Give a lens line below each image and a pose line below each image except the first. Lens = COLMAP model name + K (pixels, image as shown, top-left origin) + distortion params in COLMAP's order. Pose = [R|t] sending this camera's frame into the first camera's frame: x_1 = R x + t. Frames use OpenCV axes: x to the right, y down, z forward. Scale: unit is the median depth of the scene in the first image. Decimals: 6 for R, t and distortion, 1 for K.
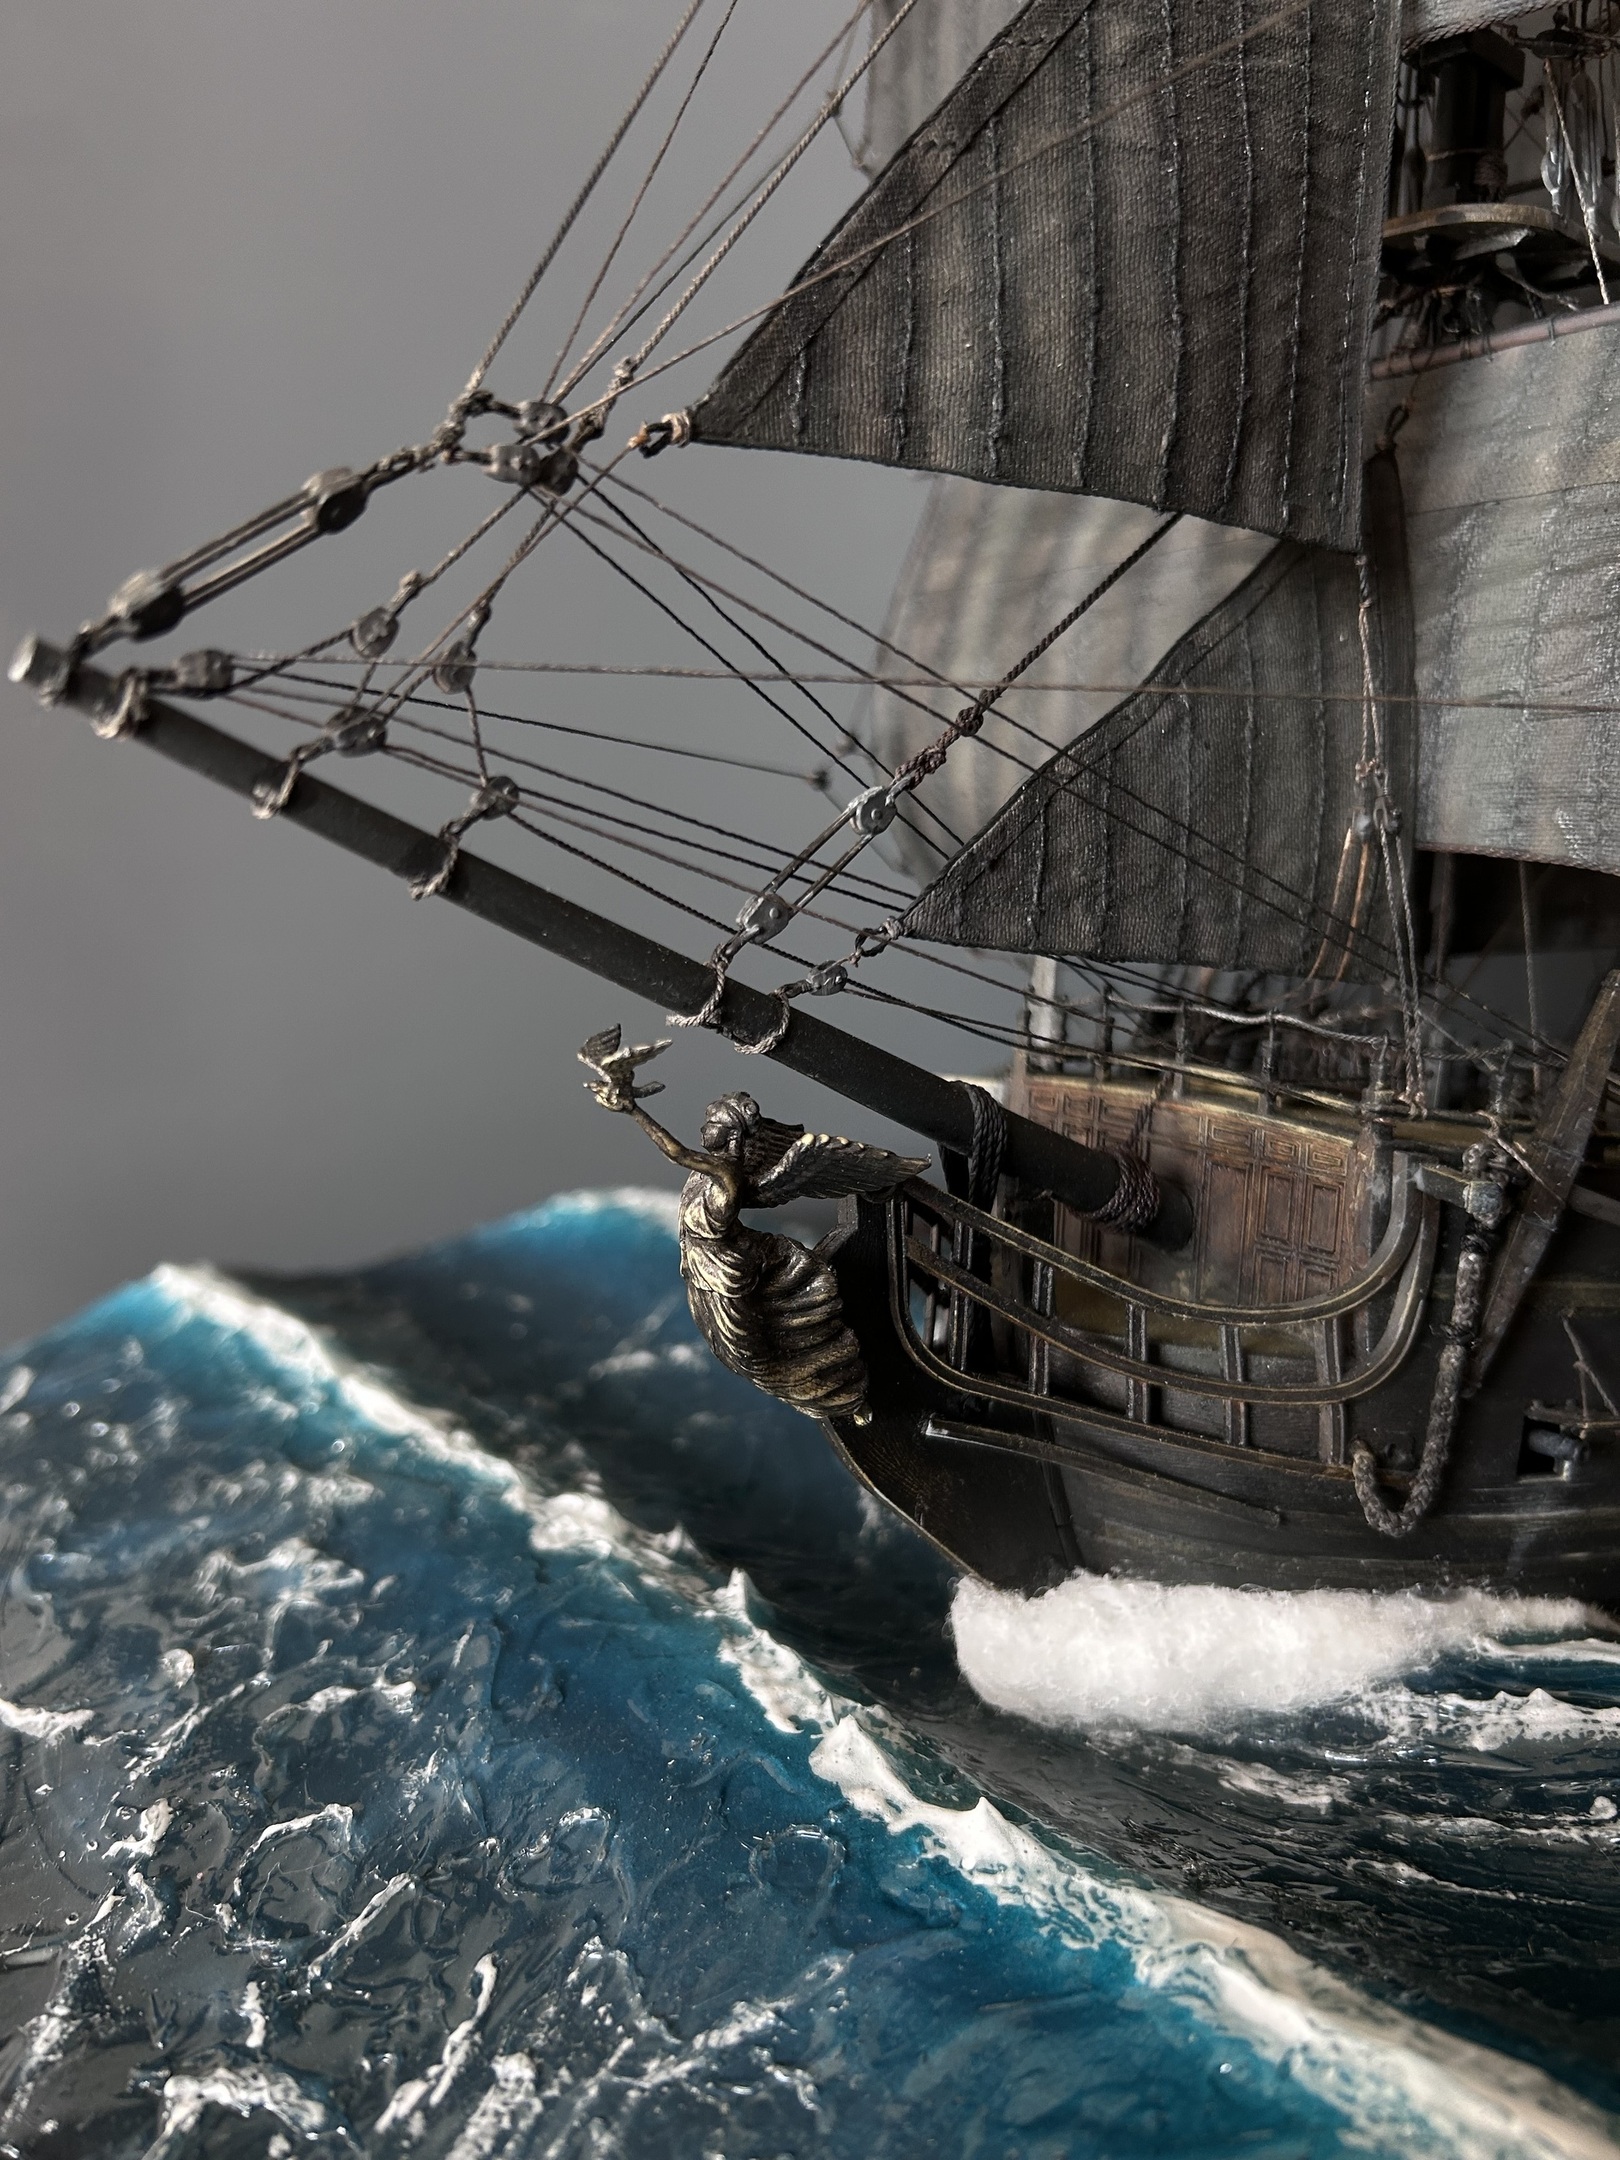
lens RADIAL K [[1654.1, 0, 810.0], [0, 1654.1, 1080.0], [0, 0, 1]] dist [0.003571, -0.029541]
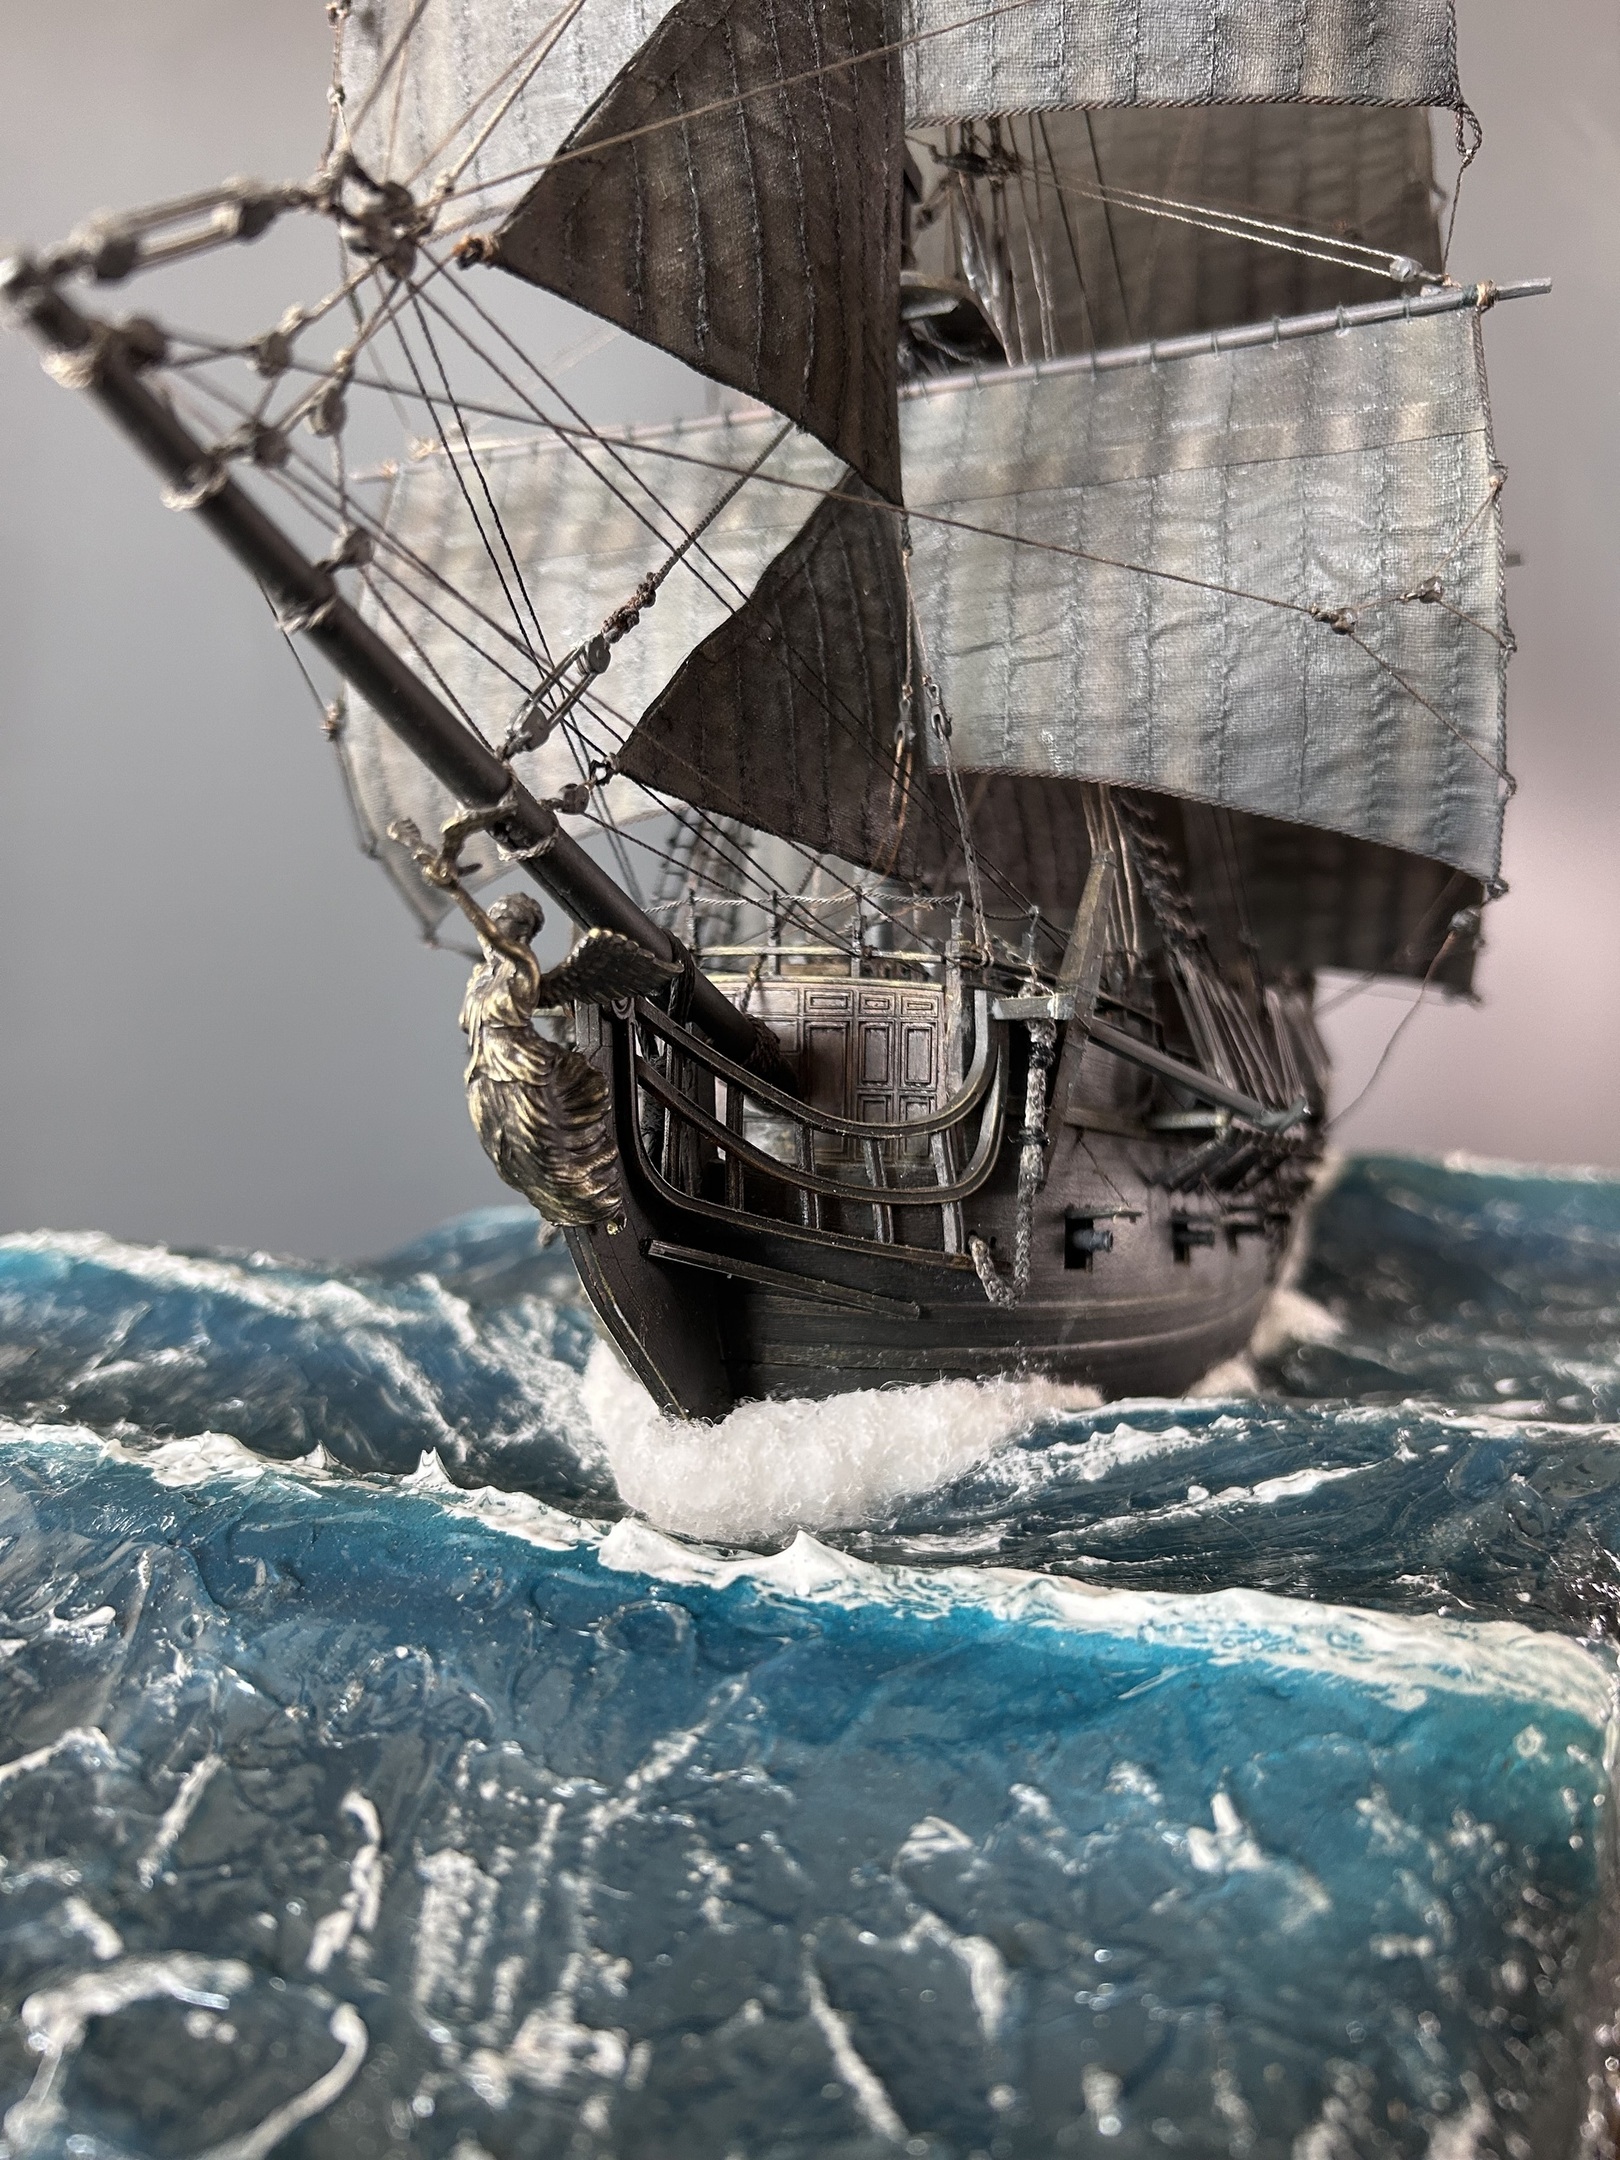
lens RADIAL K [[1647.2, 0, 765.7], [0, 1647.2, 1074.8], [0, 0, 1]] dist [-0.009569, -0.001605]
pose [[0.877027, -0.033151, 0.479296, -0.370019], [0.089156, 0.991519, -0.094560, 0.212248], [-0.472097, 0.125664, 0.872544, 0.037408]]
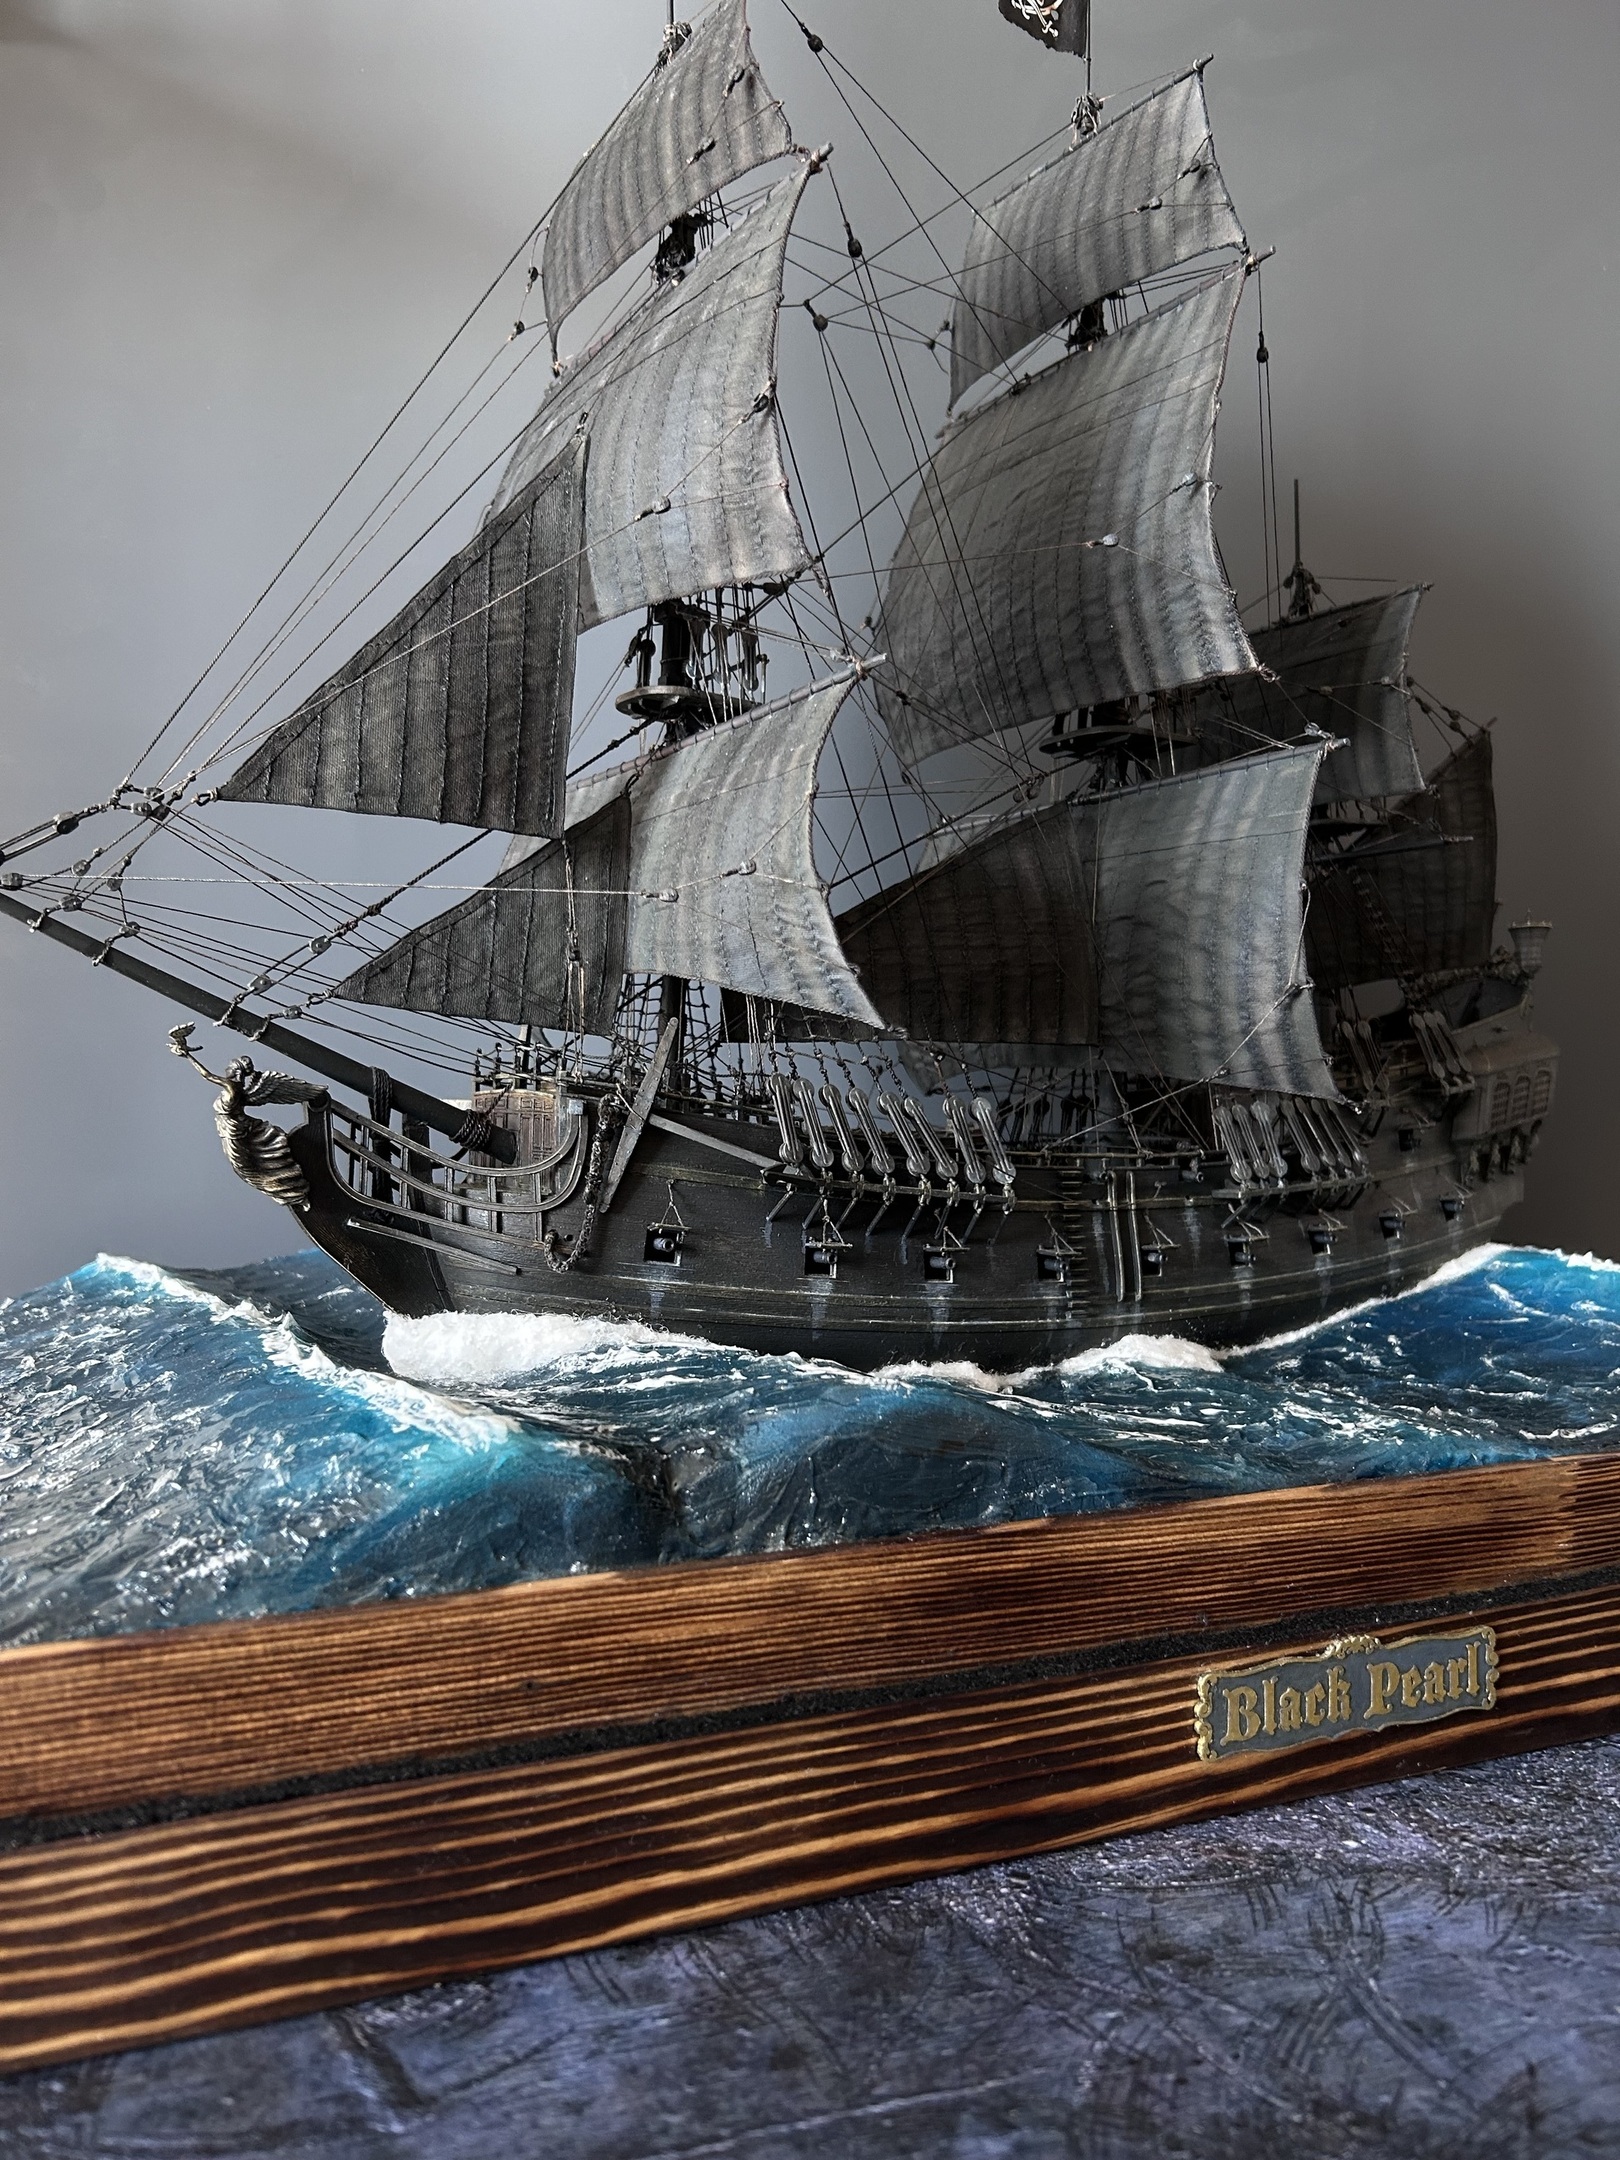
lens RADIAL K [[1623.8, 0, 810.0], [0, 1623.8, 1080.0], [0, 0, 1]] dist [0.153134, -0.401707]
pose [[0.996390, -0.007842, -0.084532, 0.889460], [-0.007741, 0.983183, -0.182457, 0.428510], [0.084541, 0.182452, 0.979573, -1.150422]]
